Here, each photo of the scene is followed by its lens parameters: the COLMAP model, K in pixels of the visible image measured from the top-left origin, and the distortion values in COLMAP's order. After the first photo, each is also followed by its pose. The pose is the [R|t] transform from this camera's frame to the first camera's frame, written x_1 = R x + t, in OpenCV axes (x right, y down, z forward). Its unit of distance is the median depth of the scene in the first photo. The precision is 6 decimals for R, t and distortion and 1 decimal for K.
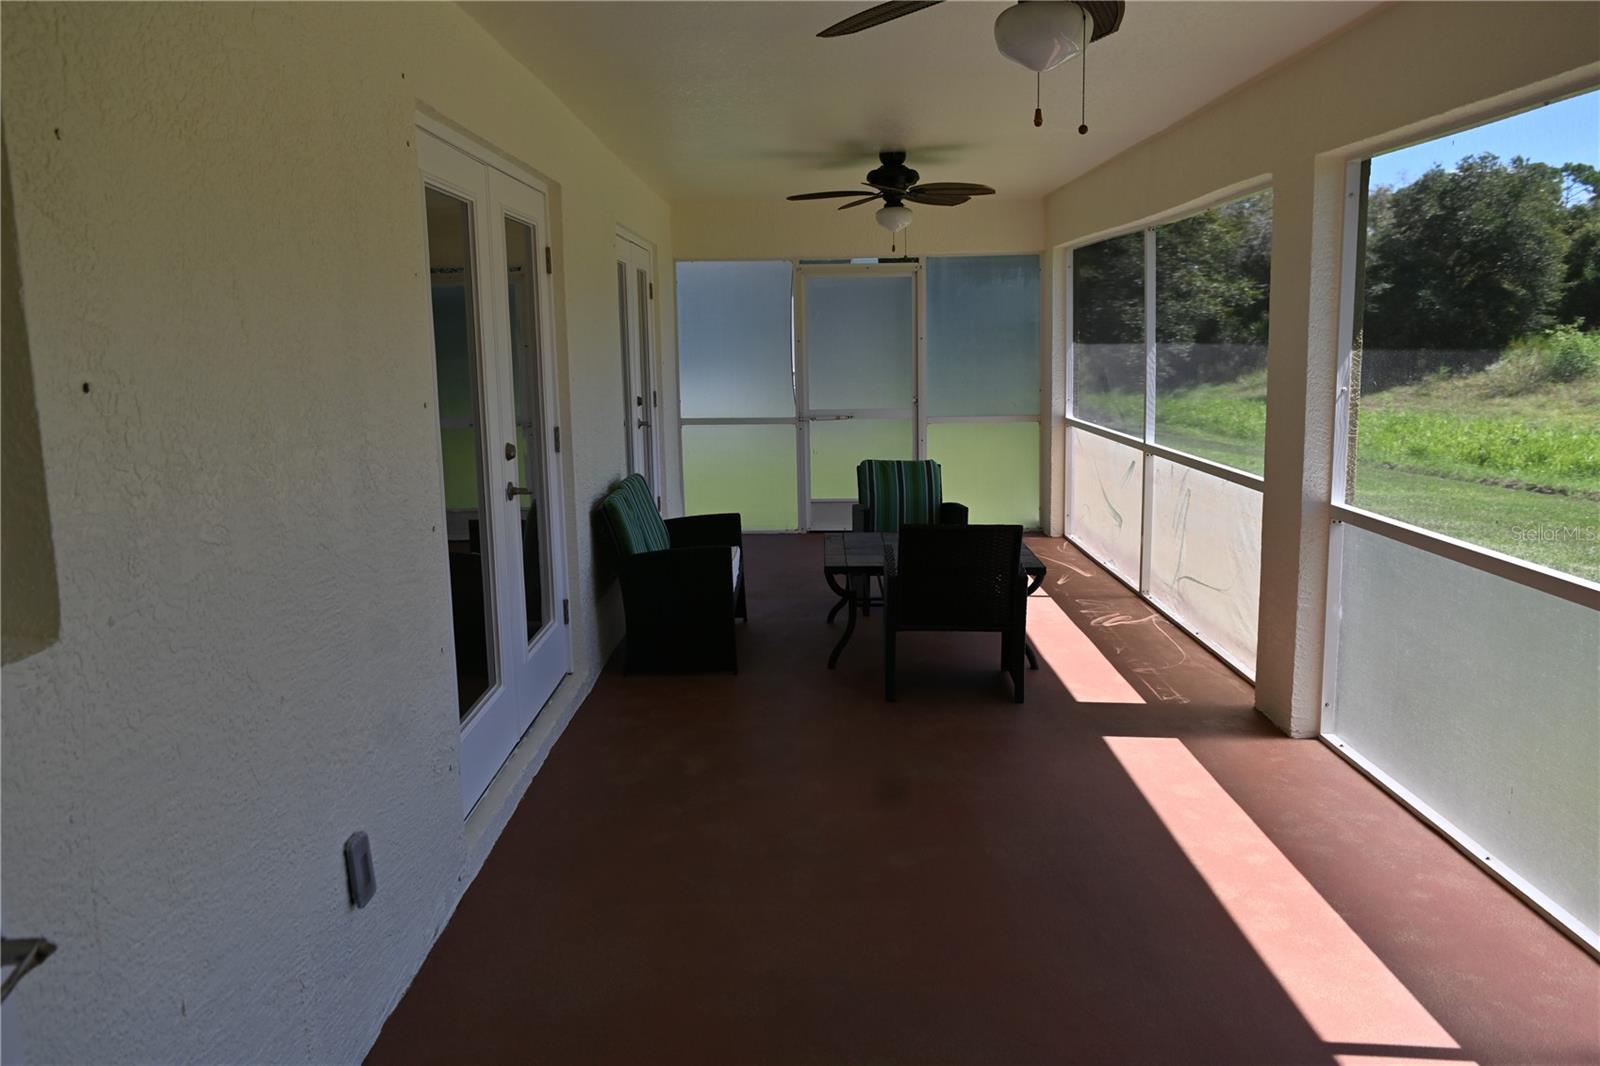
lens RADIAL K [[1238.2, 0, 800.0], [0, 1238.2, 533.0], [0, 0, 1]] dist [-0.022505, 0.018223]
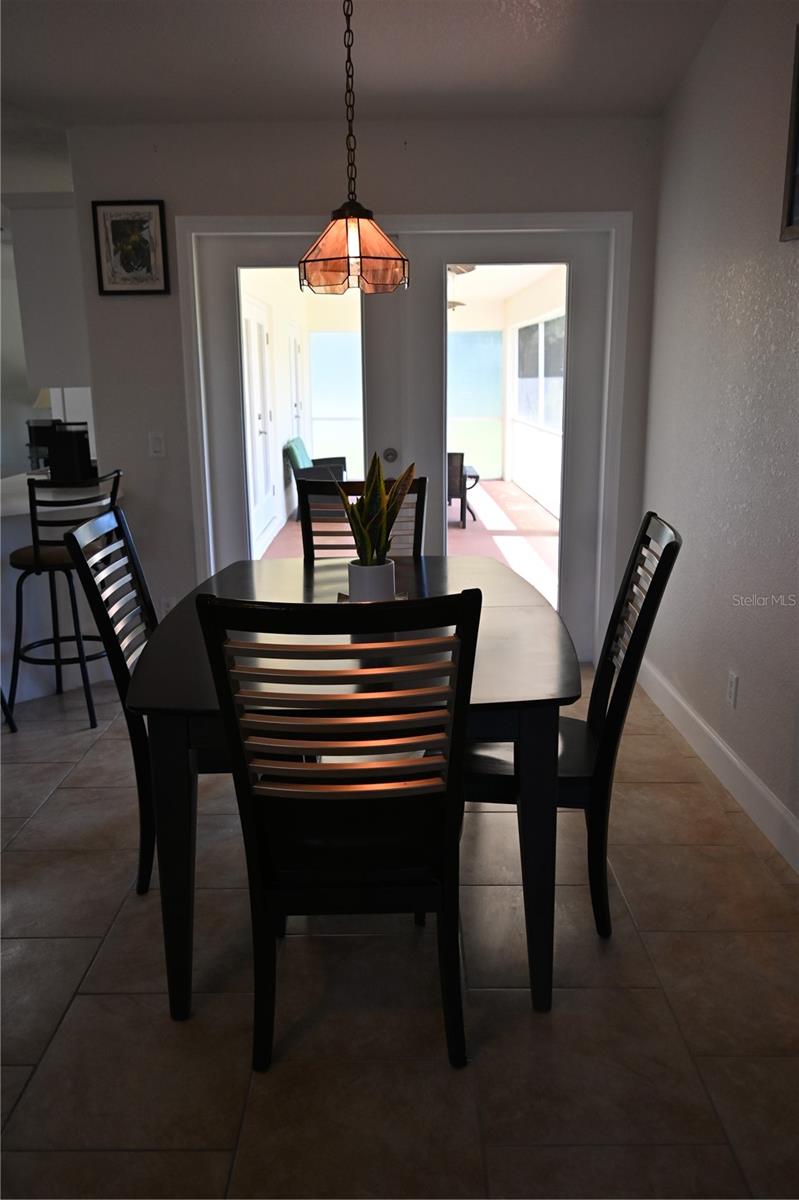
lens RADIAL K [[933.4, 0, 397.2], [0, 933.4, 603.3], [0, 0, 1]] dist [-0.018360, 0.015123]
pose [[0.999534, 0.006806, 0.029768, -0.003783], [-0.009311, 0.996351, 0.084837, 0.071961], [-0.029082, -0.085075, 0.995950, -0.458139]]
